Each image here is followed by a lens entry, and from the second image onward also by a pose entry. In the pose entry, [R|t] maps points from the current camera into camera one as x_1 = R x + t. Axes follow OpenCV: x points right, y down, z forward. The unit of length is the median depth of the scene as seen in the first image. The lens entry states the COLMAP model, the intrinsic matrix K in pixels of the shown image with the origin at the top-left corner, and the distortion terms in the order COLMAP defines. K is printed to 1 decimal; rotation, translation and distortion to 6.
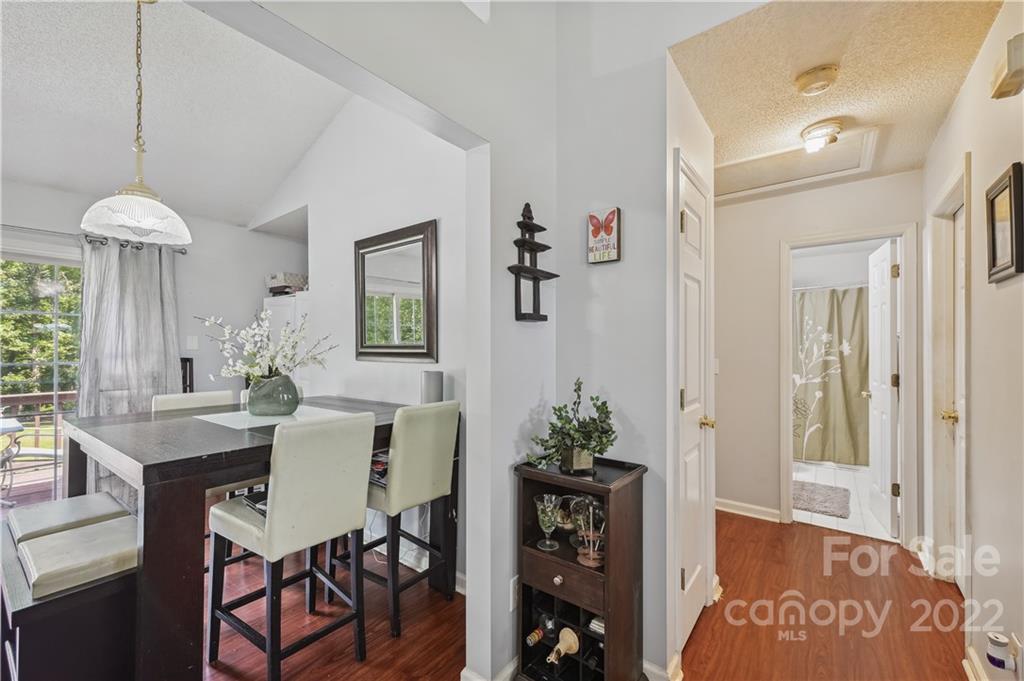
lens RADIAL K [[434.5, 0, 513.6], [0, 434.5, 346.8], [0, 0, 1]] dist [0.014417, -0.000265]
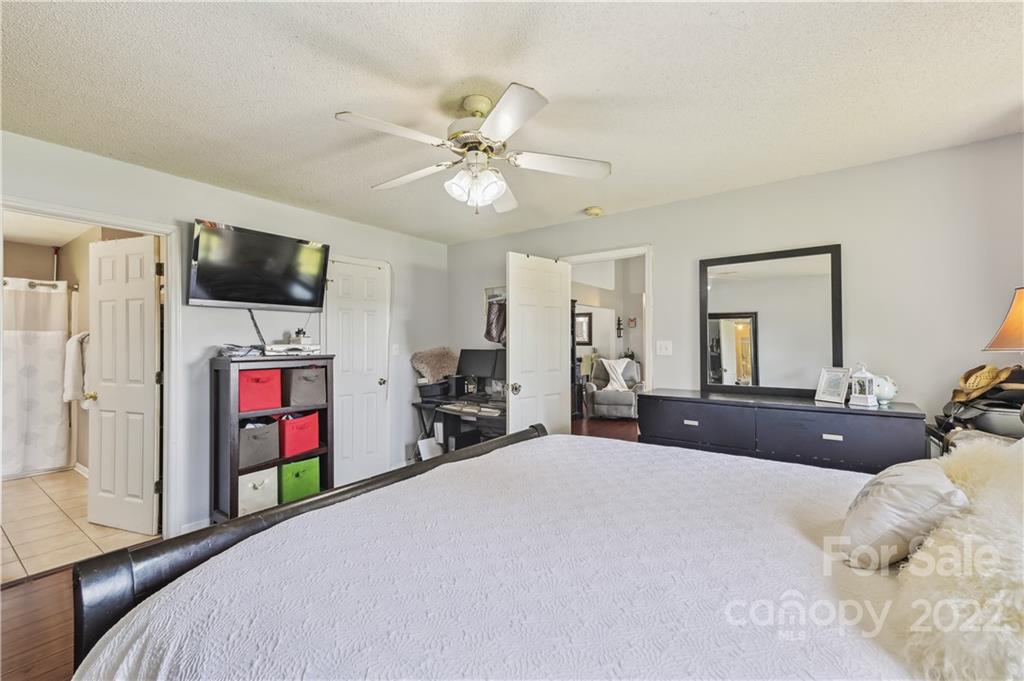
lens RADIAL K [[434.5, 0, 518.5], [0, 434.5, 339.3], [0, 0, 1]] dist [0.014417, -0.000265]
pose [[0.999591, -0.000797, 0.028591, -1.095829], [0.000807, 1.000000, -0.000313, -0.027639], [-0.028591, 0.000336, 0.999591, -3.524041]]
